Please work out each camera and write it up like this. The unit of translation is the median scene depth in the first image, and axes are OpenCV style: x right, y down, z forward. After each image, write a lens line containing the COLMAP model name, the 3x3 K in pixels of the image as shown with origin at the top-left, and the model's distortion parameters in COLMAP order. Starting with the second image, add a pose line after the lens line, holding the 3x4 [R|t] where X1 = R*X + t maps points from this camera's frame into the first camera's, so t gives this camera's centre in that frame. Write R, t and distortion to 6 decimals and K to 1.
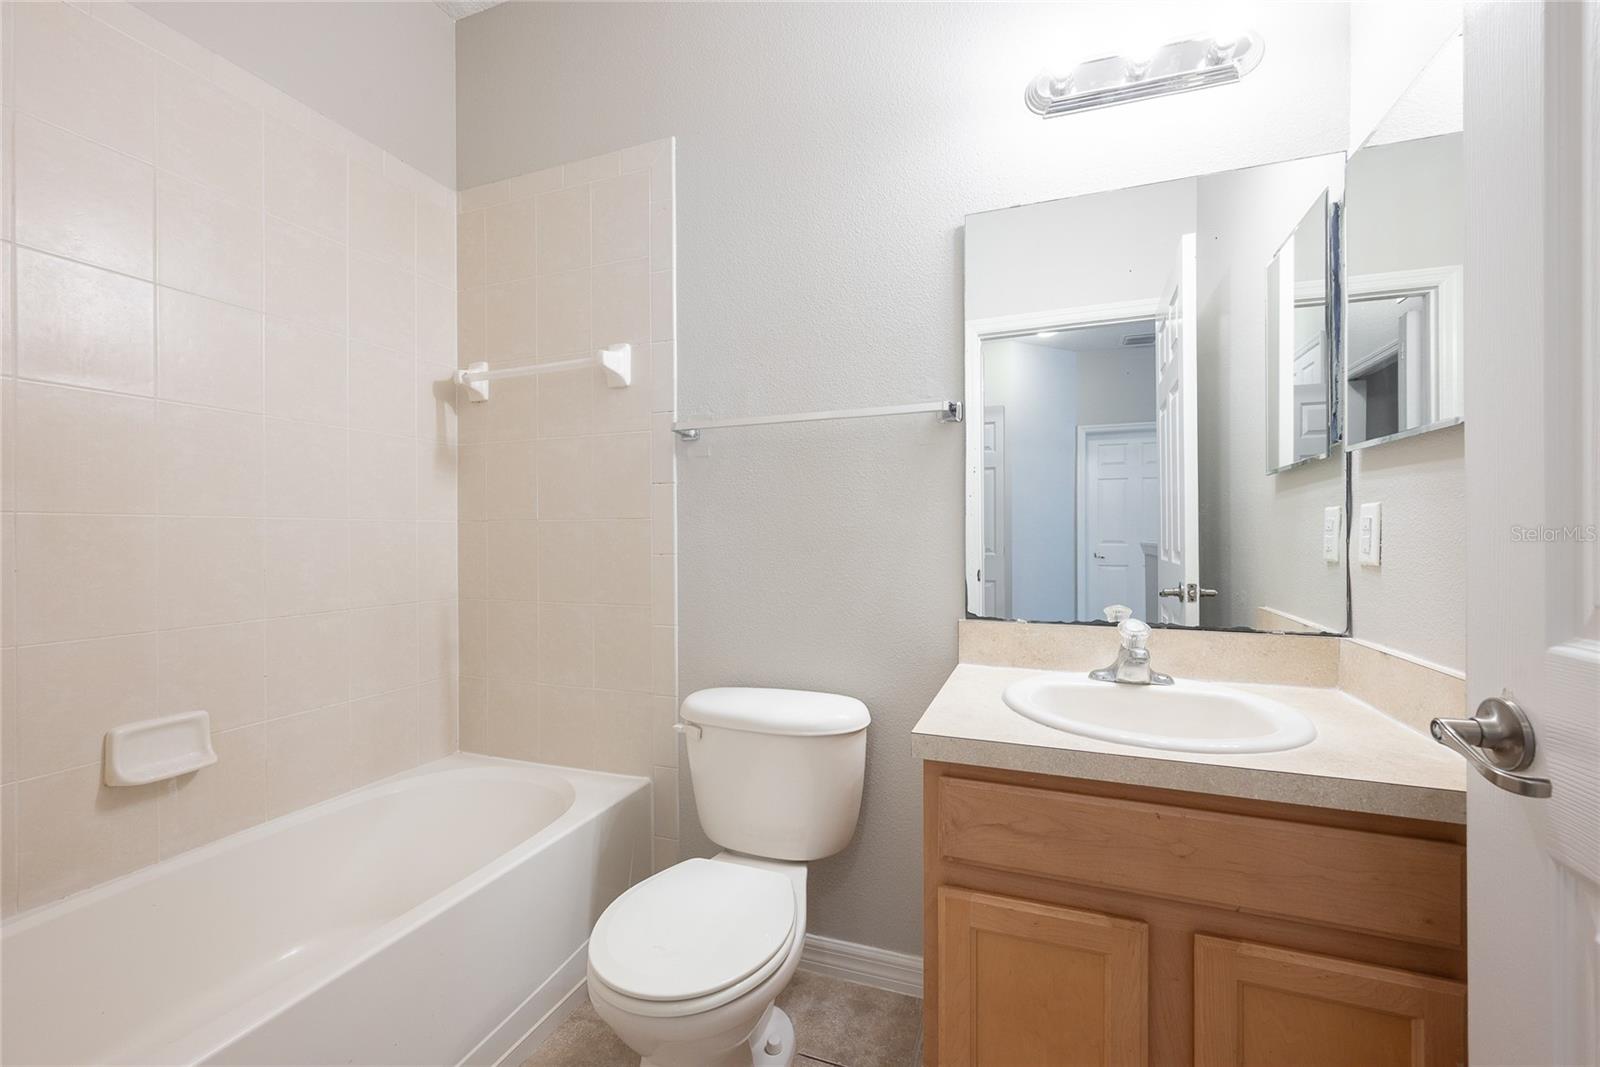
lens RADIAL K [[623.7, 0, 811.2], [0, 623.7, 535.3], [0, 0, 1]] dist [-0.001837, -0.000501]
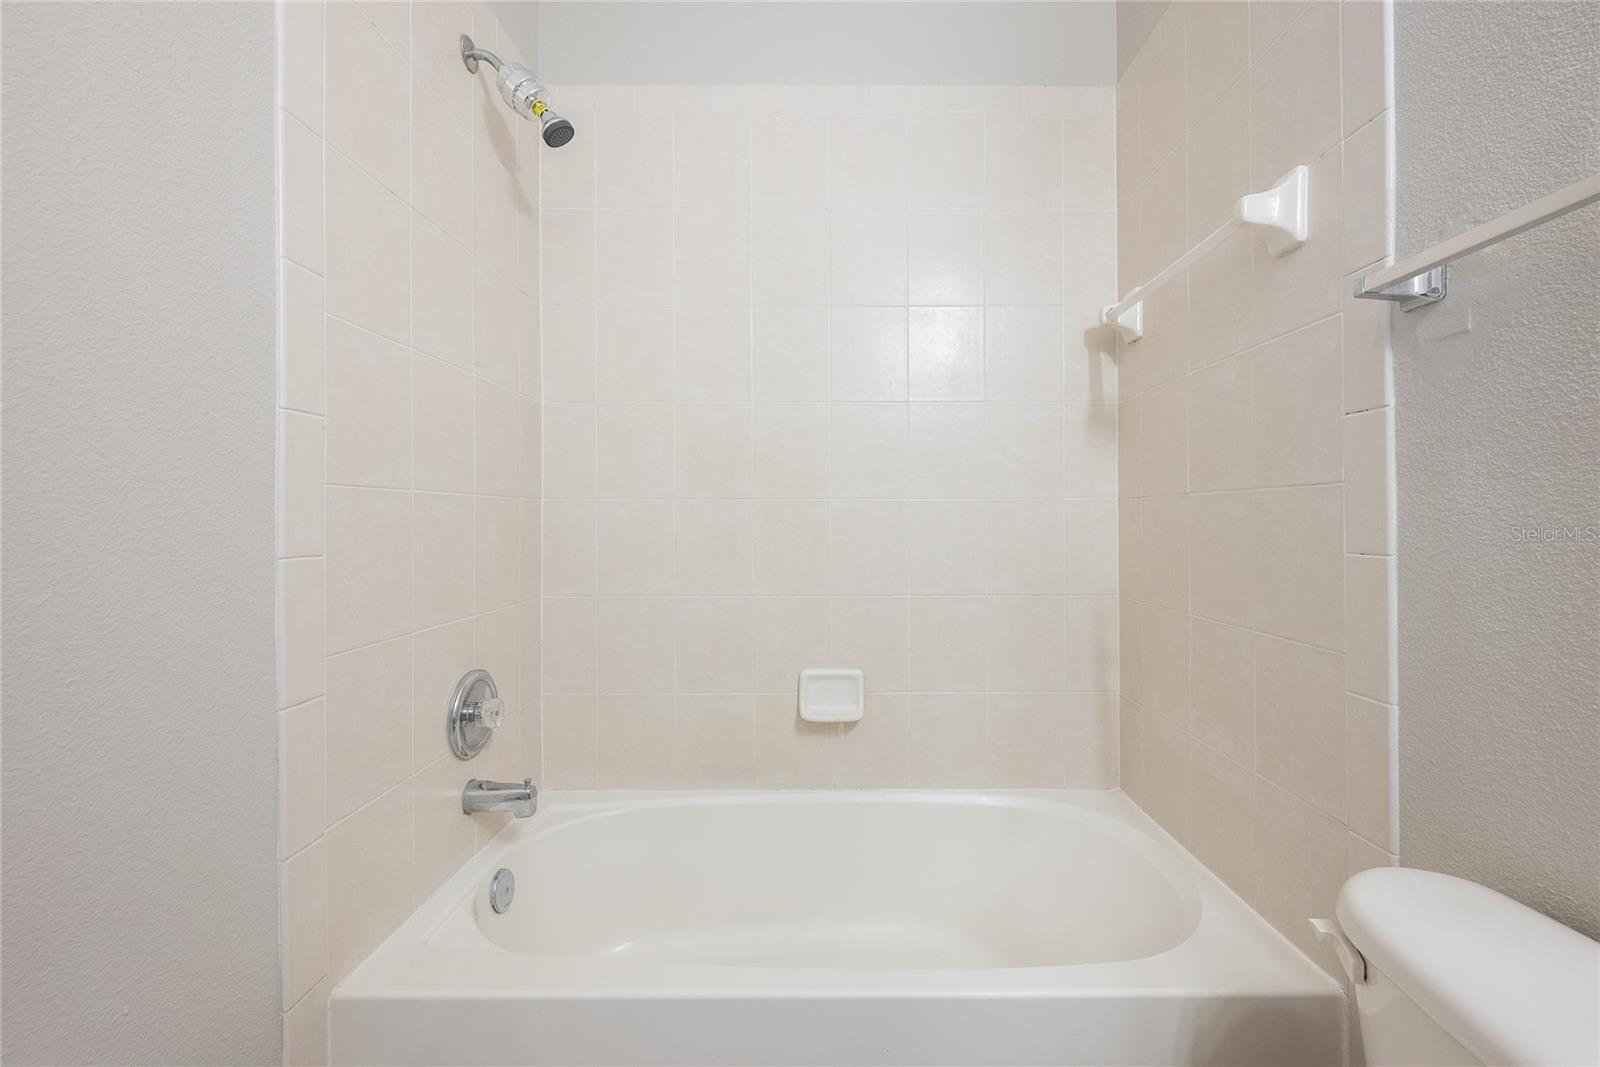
lens RADIAL K [[662.6, 0, 804.5], [0, 662.6, 516.9], [0, 0, 1]] dist [0.001876, 0.000041]
pose [[0.346848, -0.000630, -0.937921, 0.103461], [0.000643, 1.000000, -0.000434, 0.001178], [0.937921, -0.000453, 0.346848, 0.400722]]
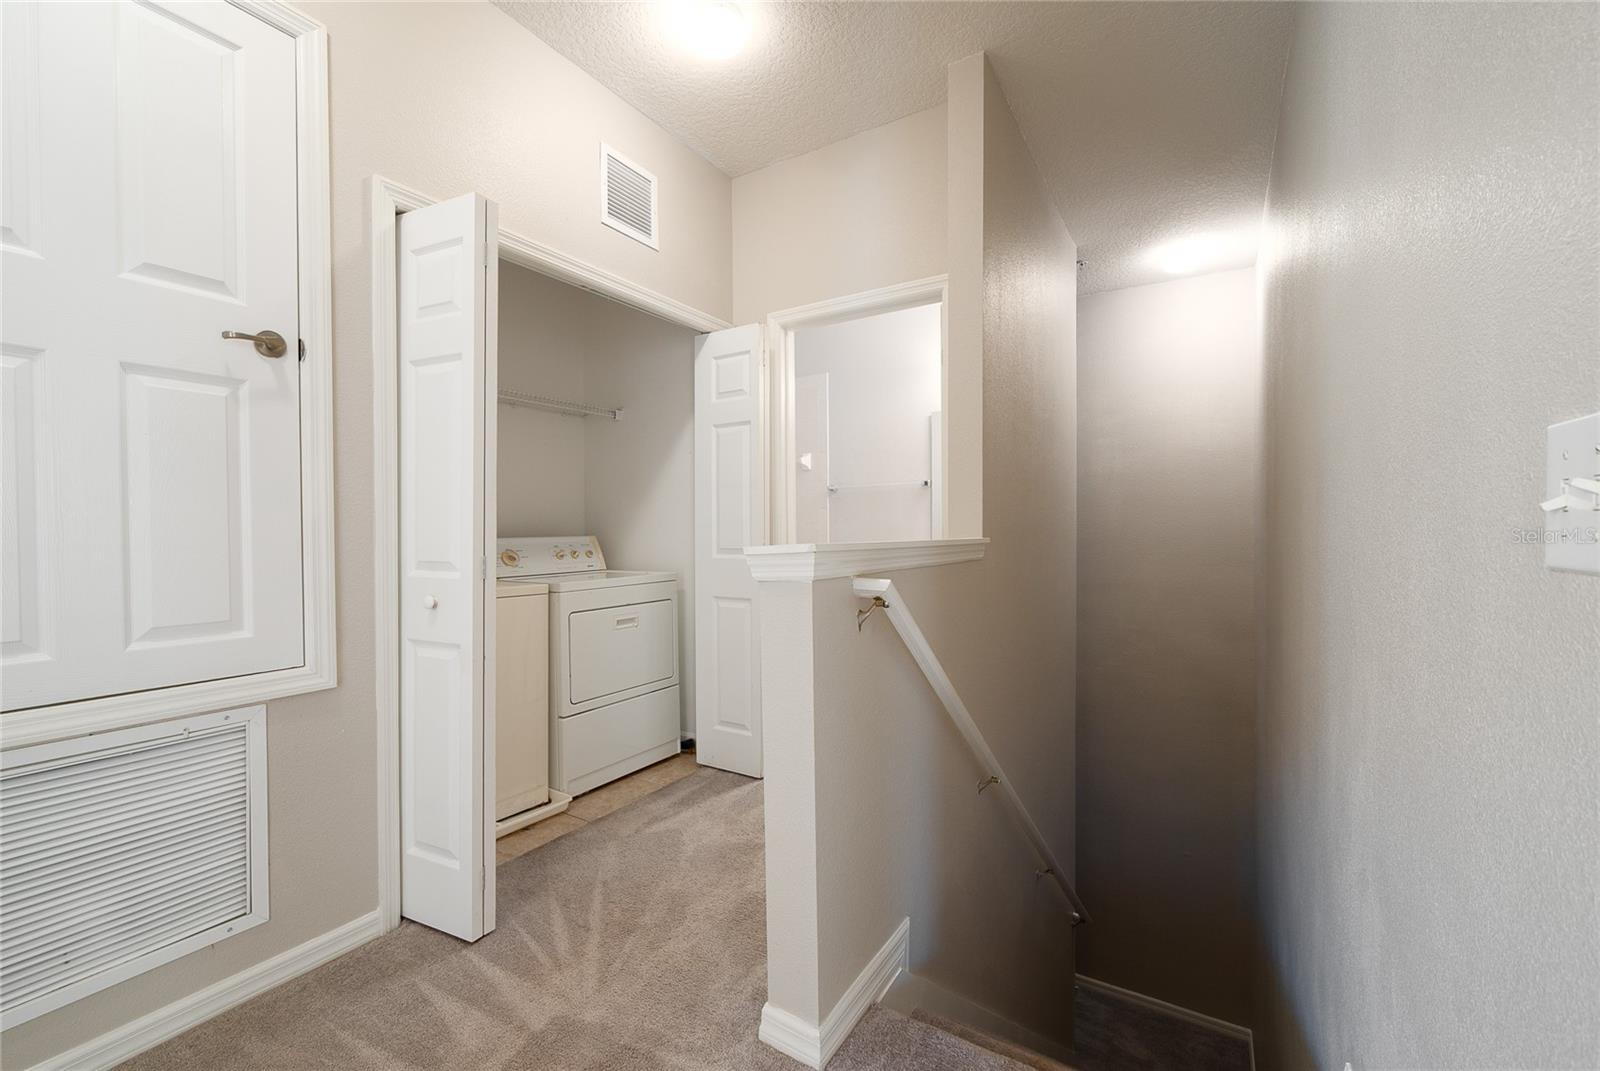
lens RADIAL K [[623.7, 0, 802.9], [0, 623.7, 540.3], [0, 0, 1]] dist [-0.001837, -0.000501]
pose [[0.972108, 0.003913, -0.234500, 0.287537], [-0.002793, 0.999983, 0.005109, 0.036846], [0.234516, -0.004311, 0.972103, -1.538527]]
